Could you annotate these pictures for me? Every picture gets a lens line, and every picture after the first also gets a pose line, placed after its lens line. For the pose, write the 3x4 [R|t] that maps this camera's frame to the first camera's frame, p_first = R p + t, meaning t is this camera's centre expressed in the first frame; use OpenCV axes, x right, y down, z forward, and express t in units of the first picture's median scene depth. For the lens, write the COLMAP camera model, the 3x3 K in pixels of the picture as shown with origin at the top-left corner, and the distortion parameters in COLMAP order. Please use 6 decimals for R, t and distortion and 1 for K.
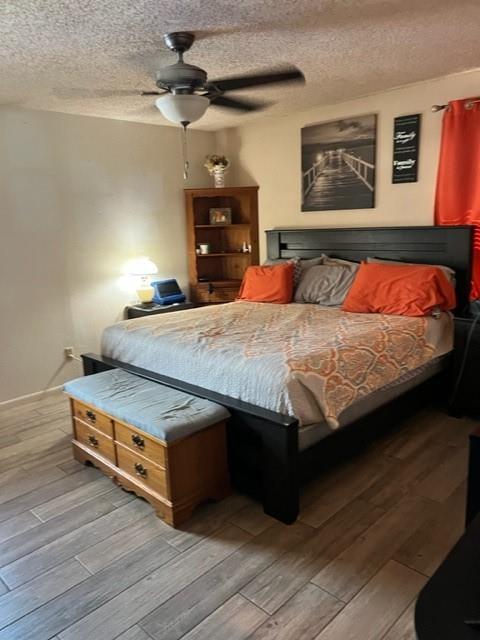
lens RADIAL K [[484.8, 0, 240.0], [0, 484.8, 320.0], [0, 0, 1]] dist [0.061983, -0.100220]
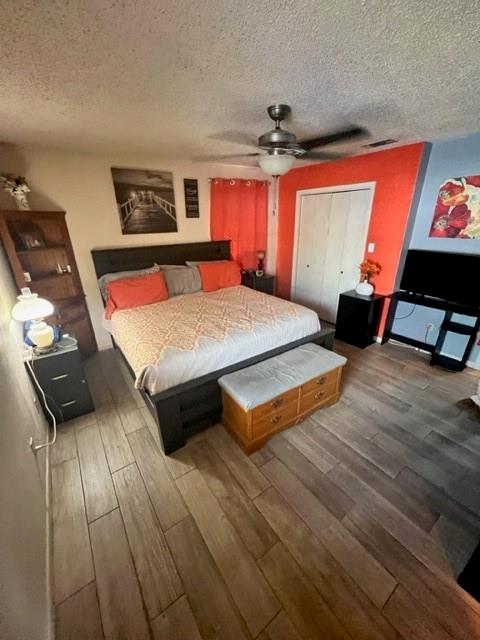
lens RADIAL K [[255.3, 0, 240.0], [0, 255.3, 320.0], [0, 0, 1]] dist [-0.001025, -0.000020]
pose [[0.177717, -0.335207, 0.925231, -0.595681], [0.208084, 0.931739, 0.297597, -0.159002], [-0.961831, 0.139638, 0.235337, 0.608299]]
